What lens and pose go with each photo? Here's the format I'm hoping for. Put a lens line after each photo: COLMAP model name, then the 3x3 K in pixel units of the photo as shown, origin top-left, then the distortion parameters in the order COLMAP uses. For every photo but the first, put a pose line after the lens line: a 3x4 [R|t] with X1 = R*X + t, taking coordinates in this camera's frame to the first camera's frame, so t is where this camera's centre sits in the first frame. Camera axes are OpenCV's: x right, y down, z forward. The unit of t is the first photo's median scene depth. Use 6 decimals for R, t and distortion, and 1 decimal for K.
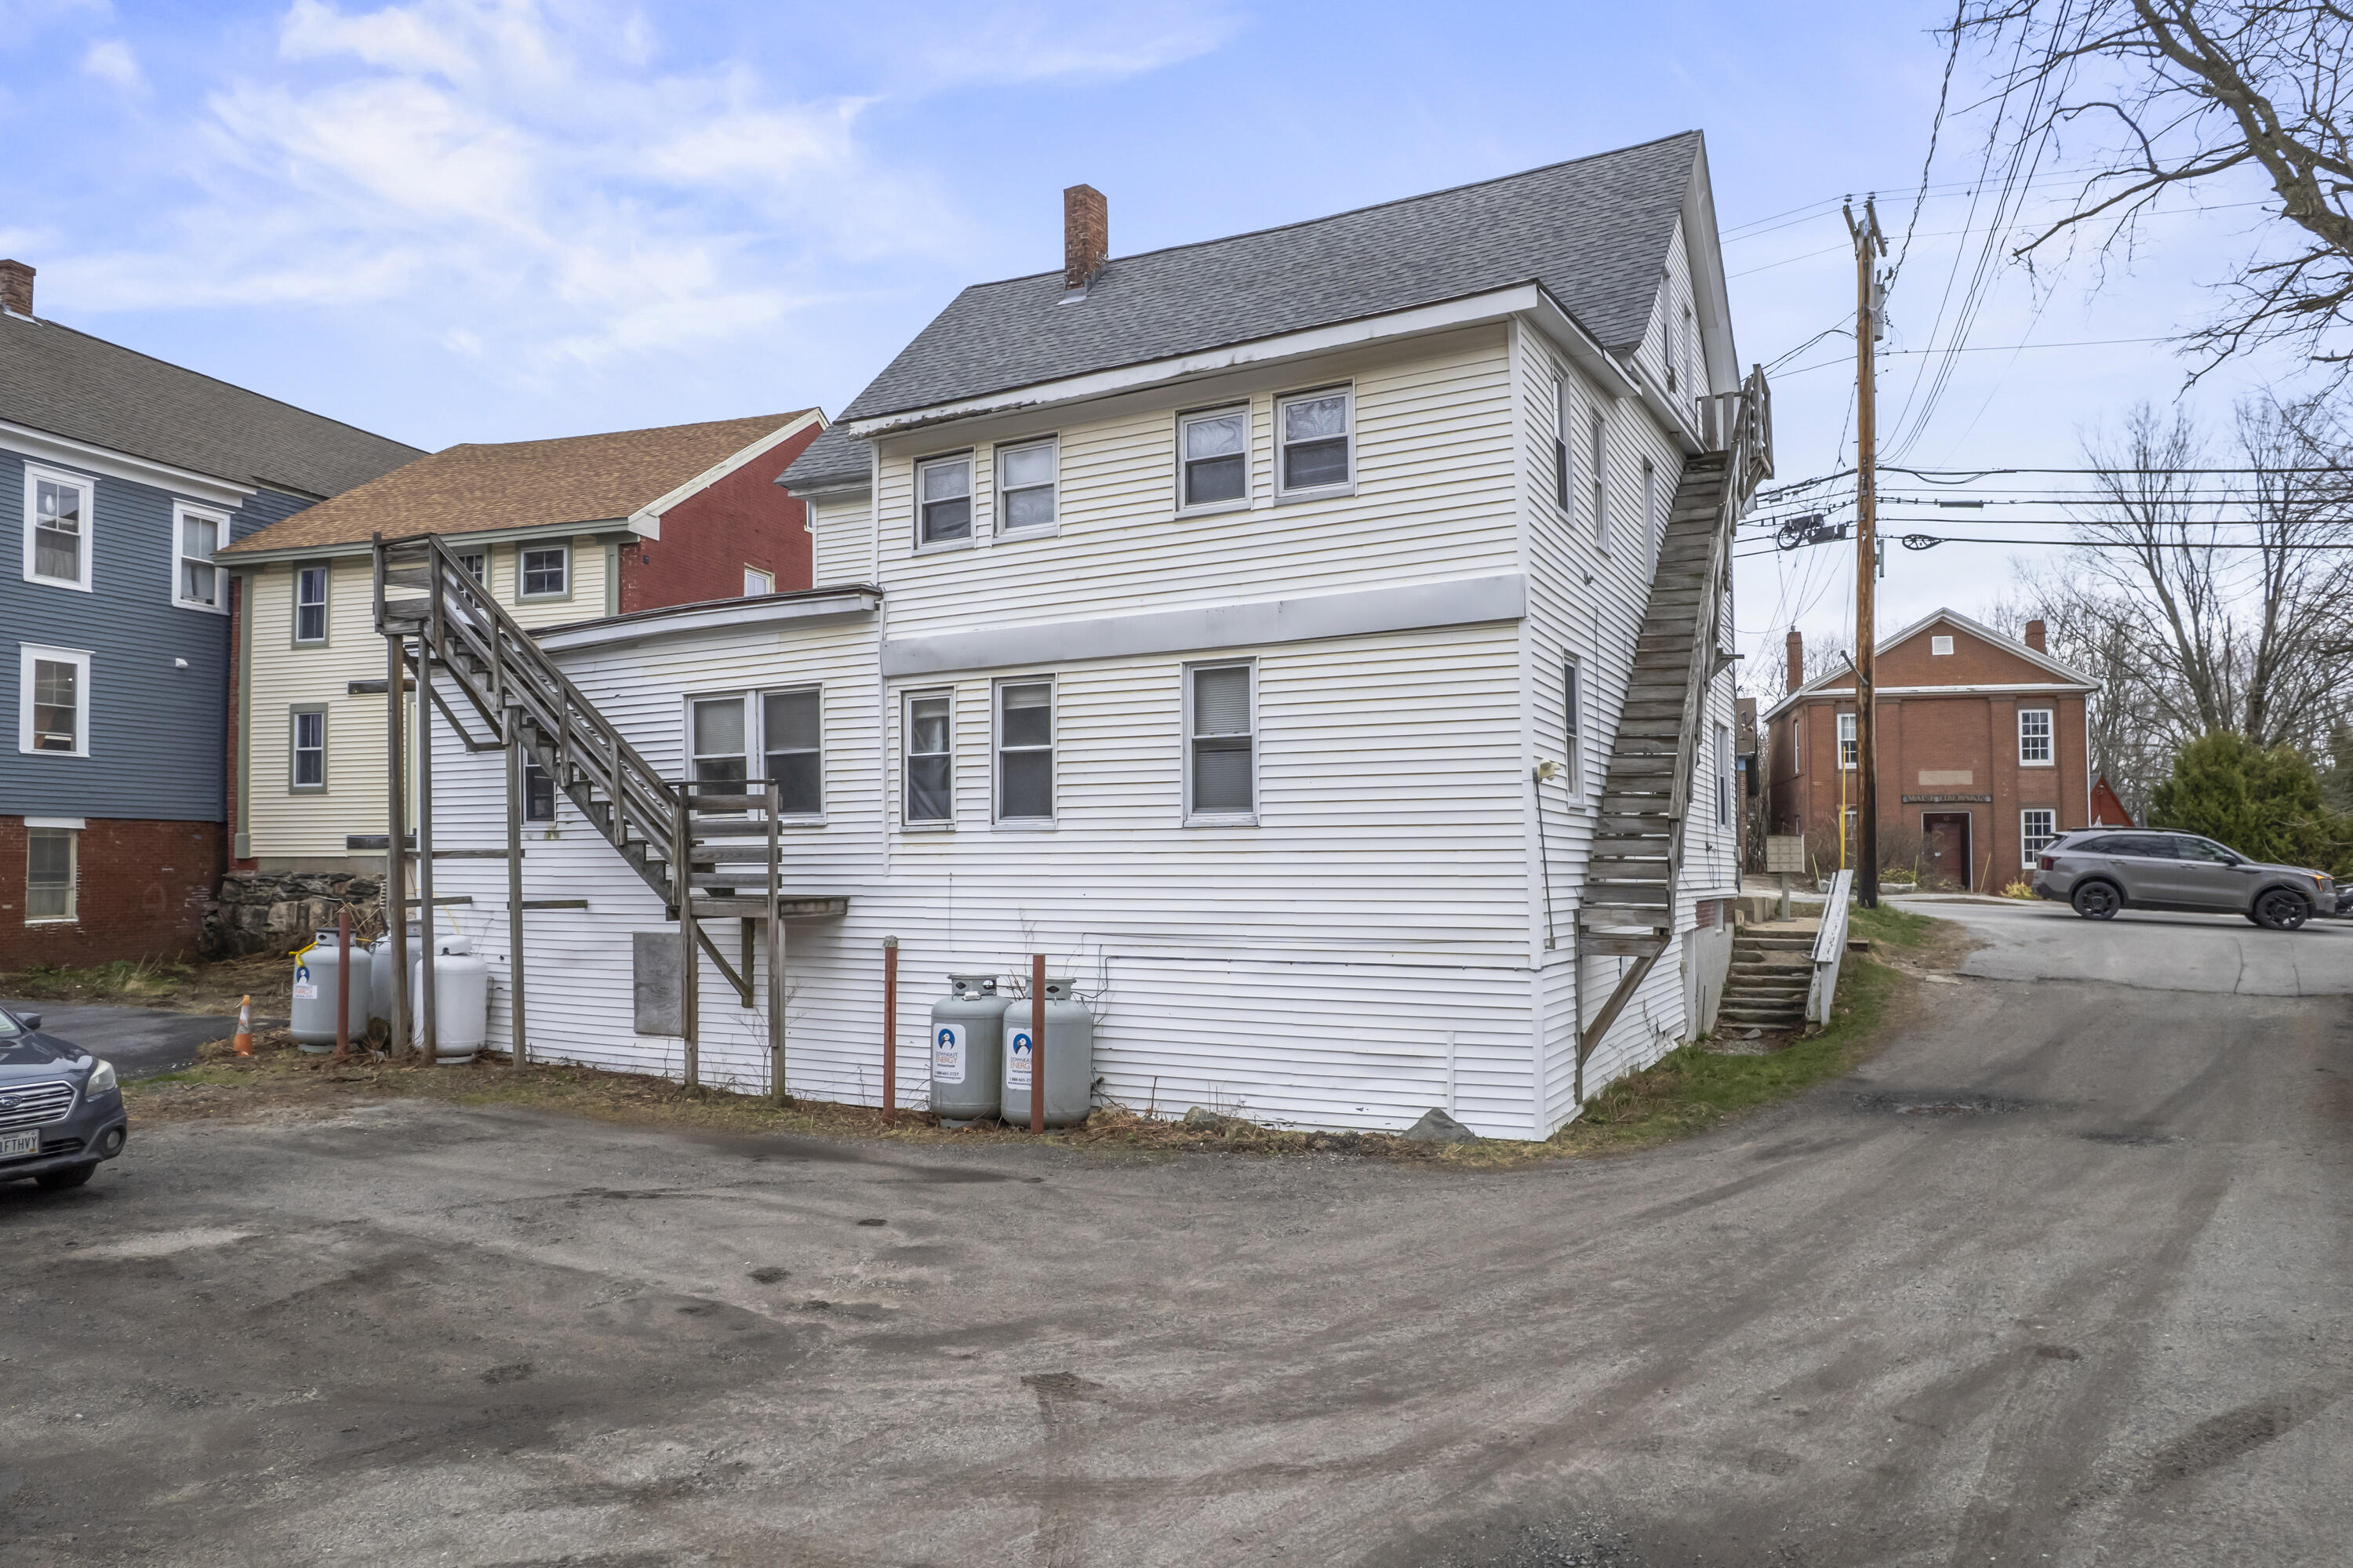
lens RADIAL K [[1511.9, 0, 1185.7], [0, 1511.9, 809.5], [0, 0, 1]] dist [-0.040342, 0.002328]
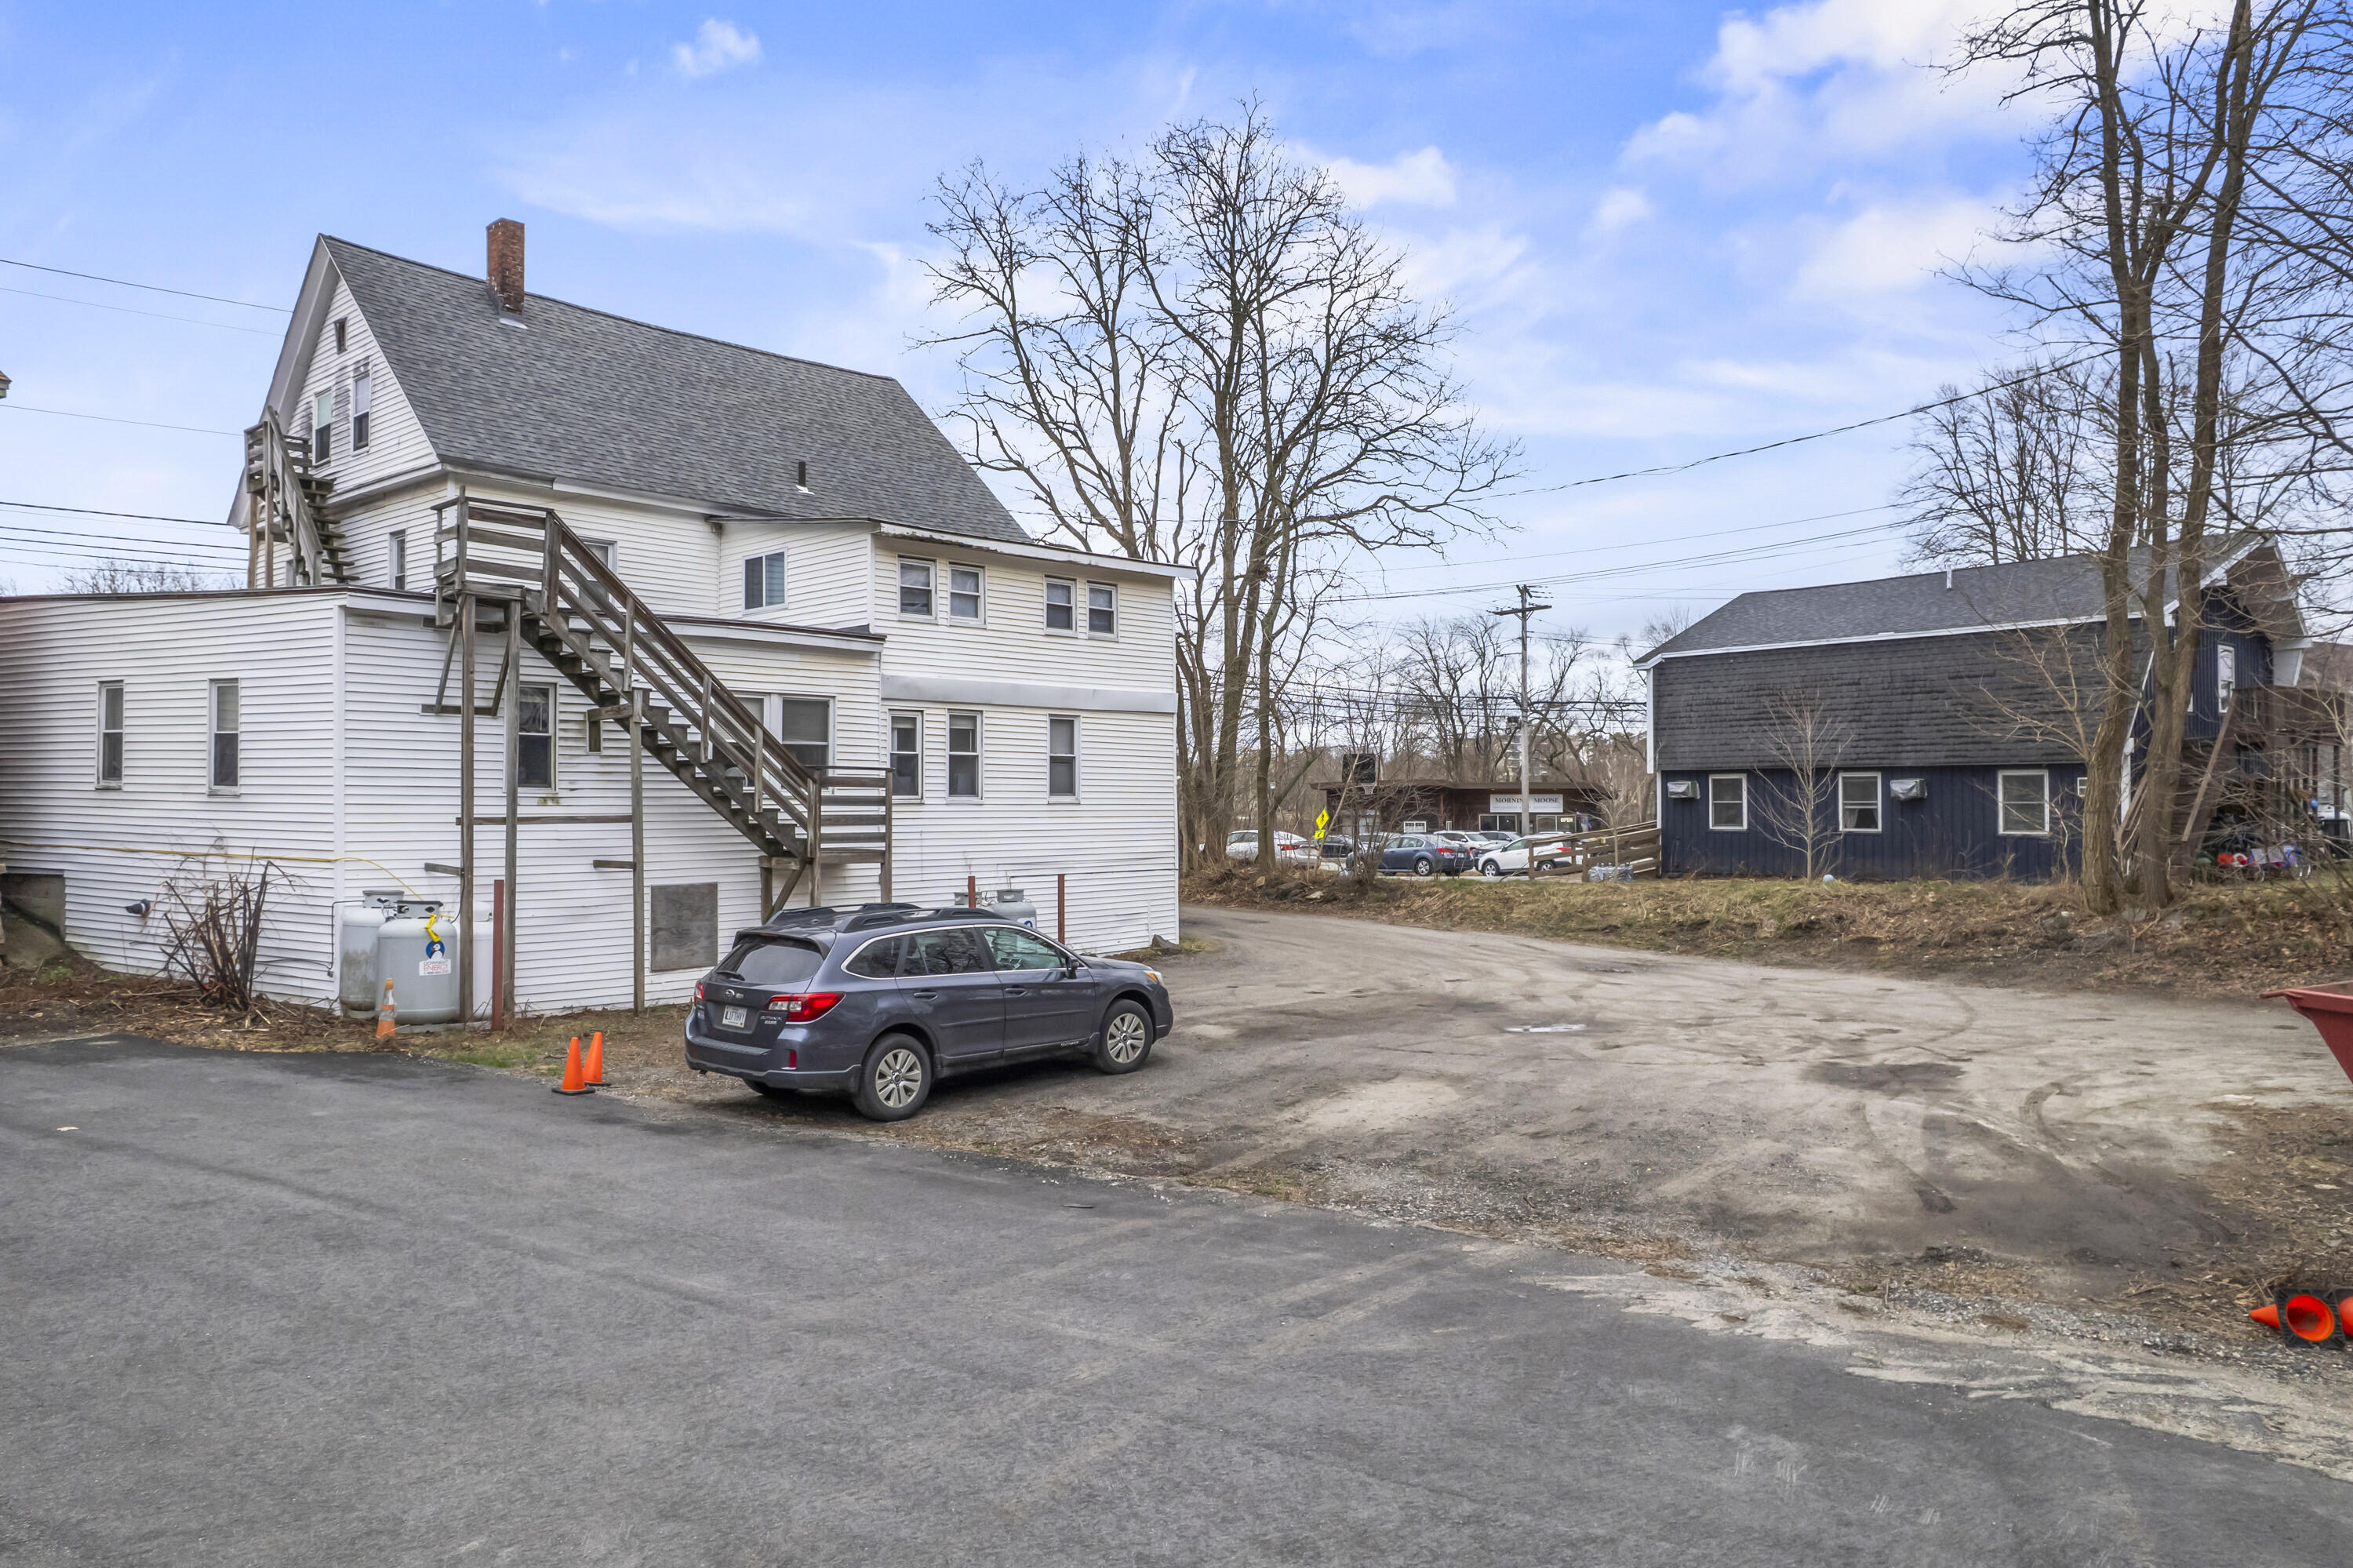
lens RADIAL K [[1512.4, 0, 1176.5], [0, 1512.4, 784.0], [0, 0, 1]] dist [-0.051639, -0.001366]
pose [[0.240156, 0.018092, 0.970566, -1.608822], [-0.032498, 0.999416, -0.010589, 0.002196], [-0.970190, -0.028999, 0.240604, 0.373830]]
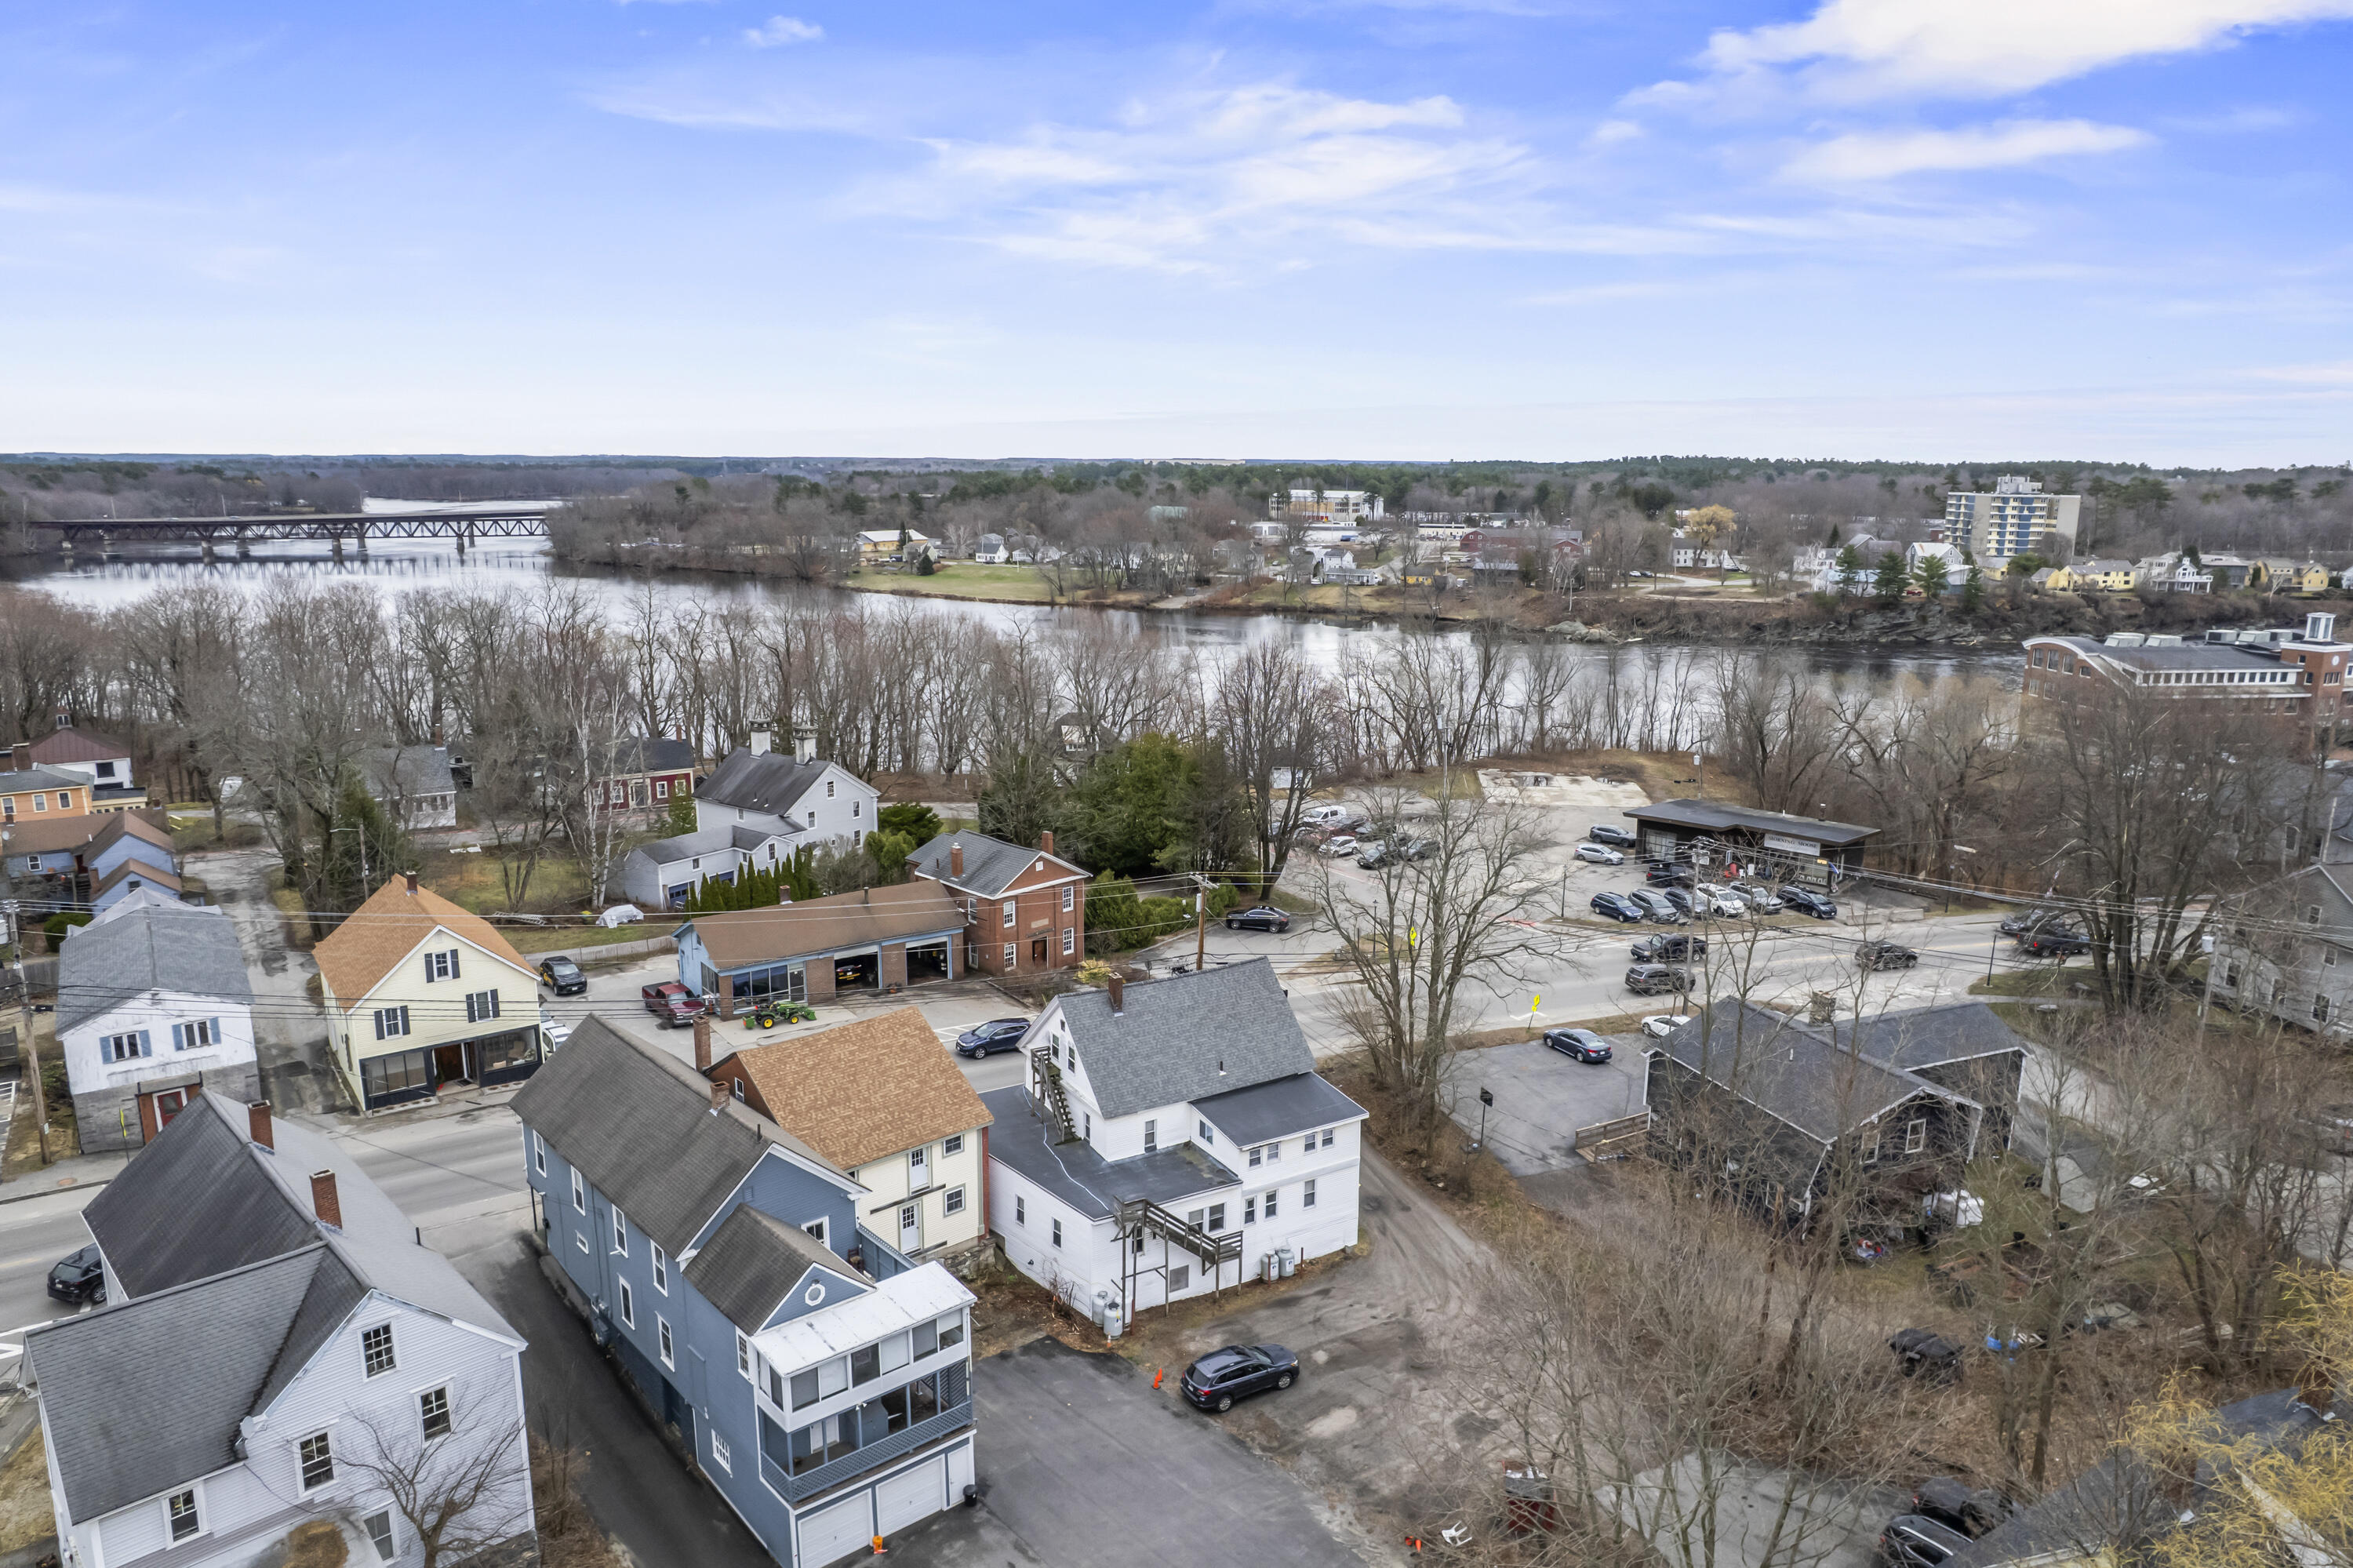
lens RADIAL K [[1515.8, 0, 1182.9], [0, 1515.8, 785.7], [0, 0, 1]] dist [-0.071109, 0.064414]
pose [[0.519793, -0.166620, 0.837886, -3.931649], [-0.042648, 0.974511, 0.220247, -2.310926], [-0.853227, -0.150217, 0.499439, -0.917354]]
